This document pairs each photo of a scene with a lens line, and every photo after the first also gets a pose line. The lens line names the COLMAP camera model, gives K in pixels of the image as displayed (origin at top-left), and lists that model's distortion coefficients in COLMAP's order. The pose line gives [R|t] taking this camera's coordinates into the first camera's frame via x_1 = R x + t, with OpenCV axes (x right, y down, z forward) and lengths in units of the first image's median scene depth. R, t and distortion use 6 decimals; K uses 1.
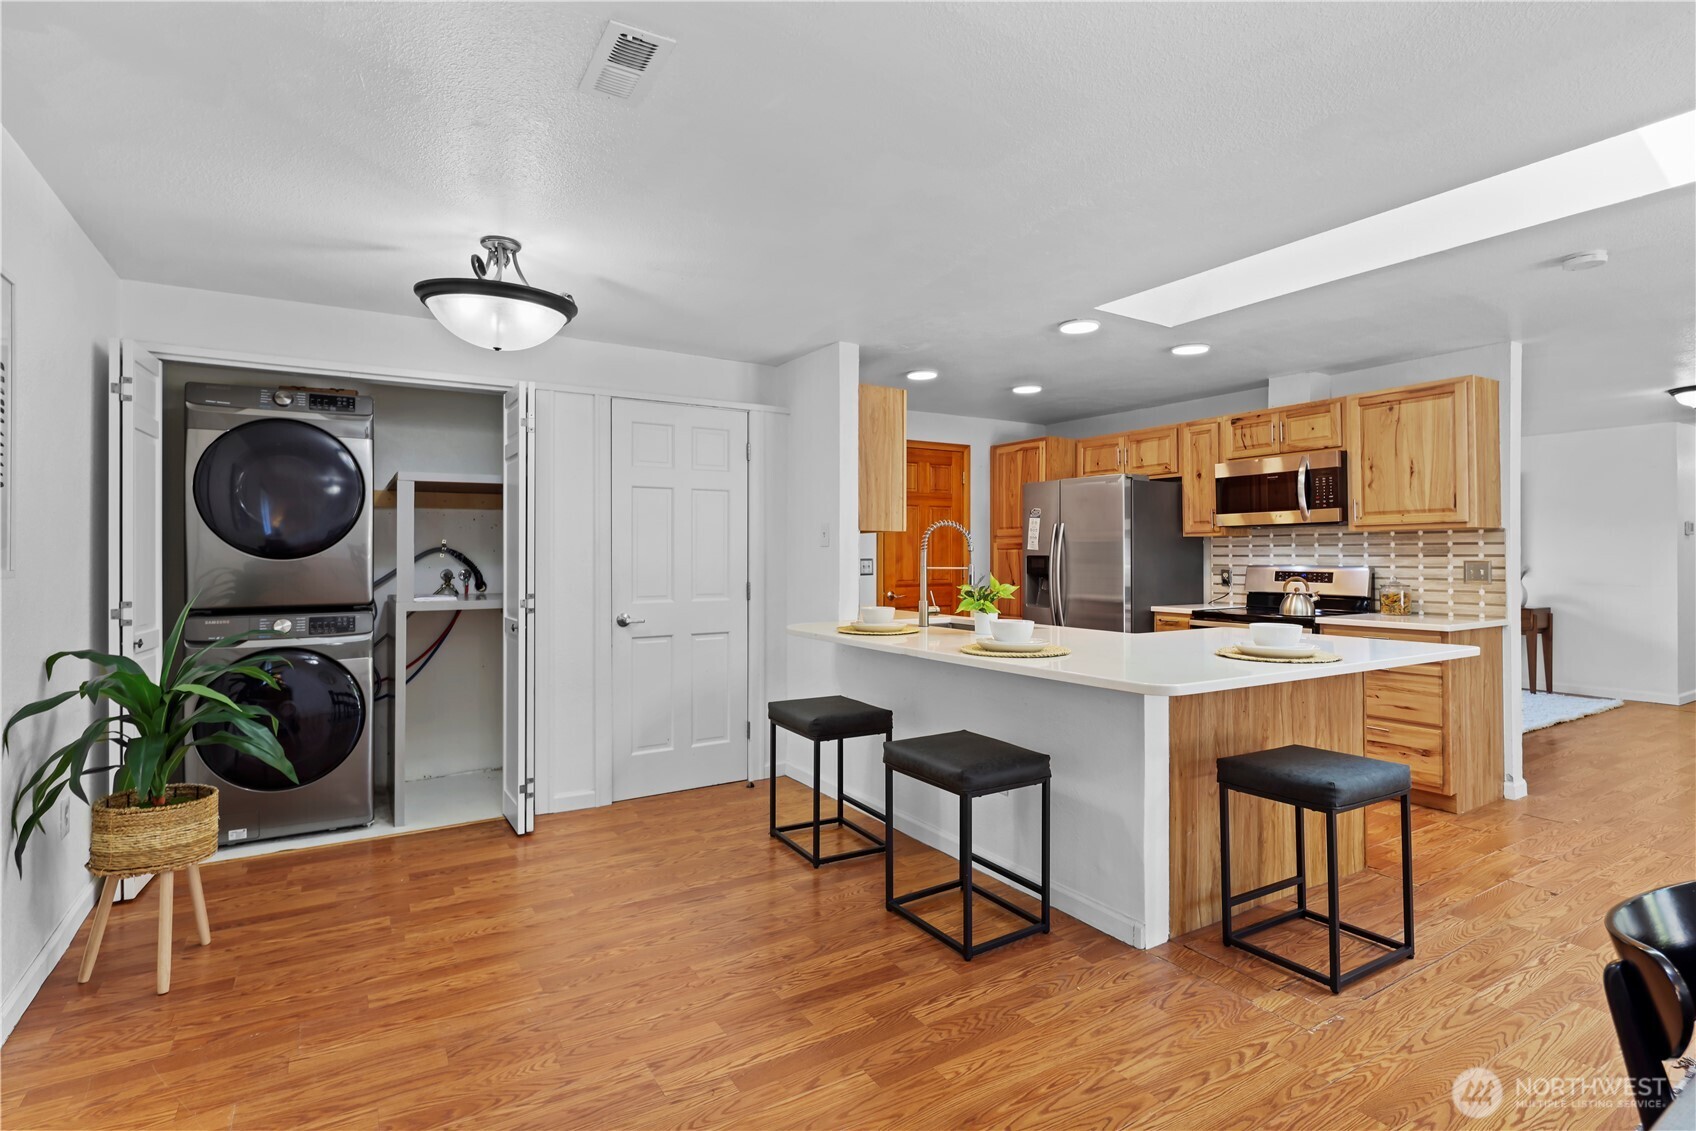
lens RADIAL K [[831.1, 0, 840.0], [0, 831.1, 551.9], [0, 0, 1]] dist [0.003732, -0.004682]
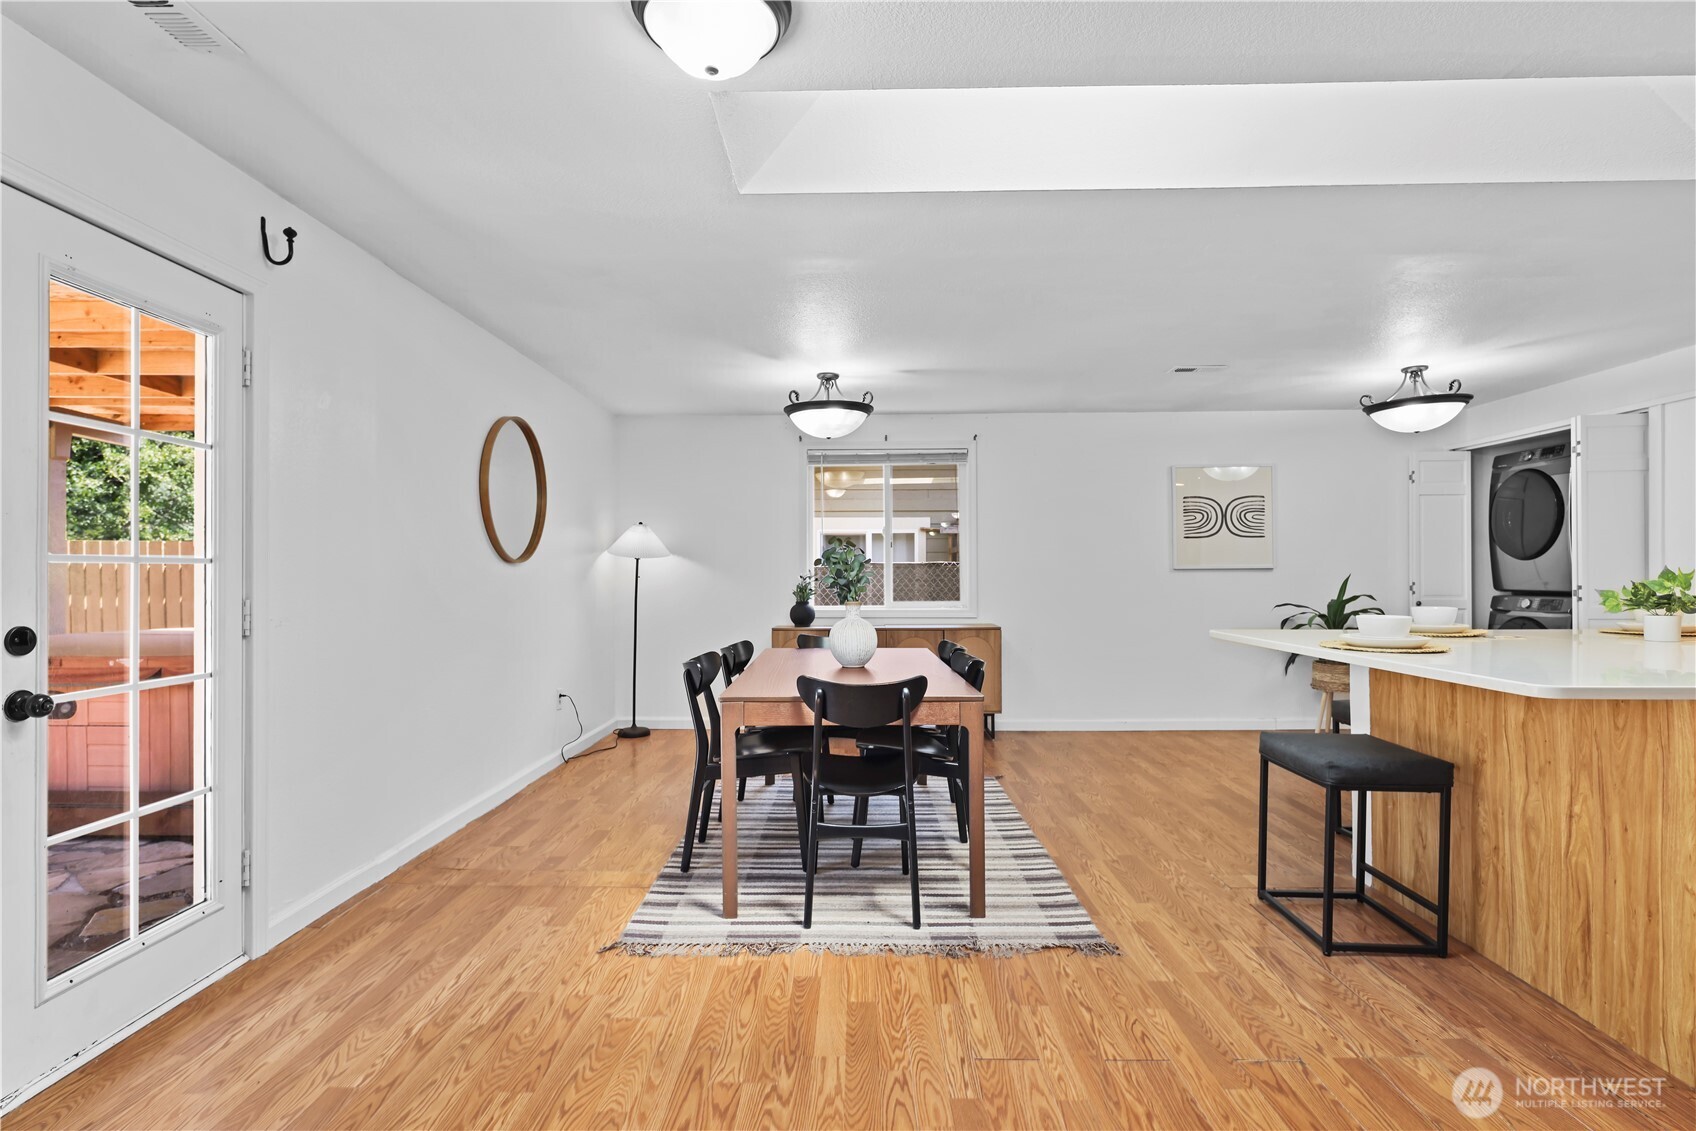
lens RADIAL K [[828.4, 0, 841.2], [0, 828.4, 570.0], [0, 0, 1]] dist [0.005992, -0.005432]
pose [[-0.542398, -0.000440, -0.840122, 1.095761], [0.010325, 0.999921, -0.007189, 0.020785], [0.840058, -0.012573, -0.542350, 0.635733]]
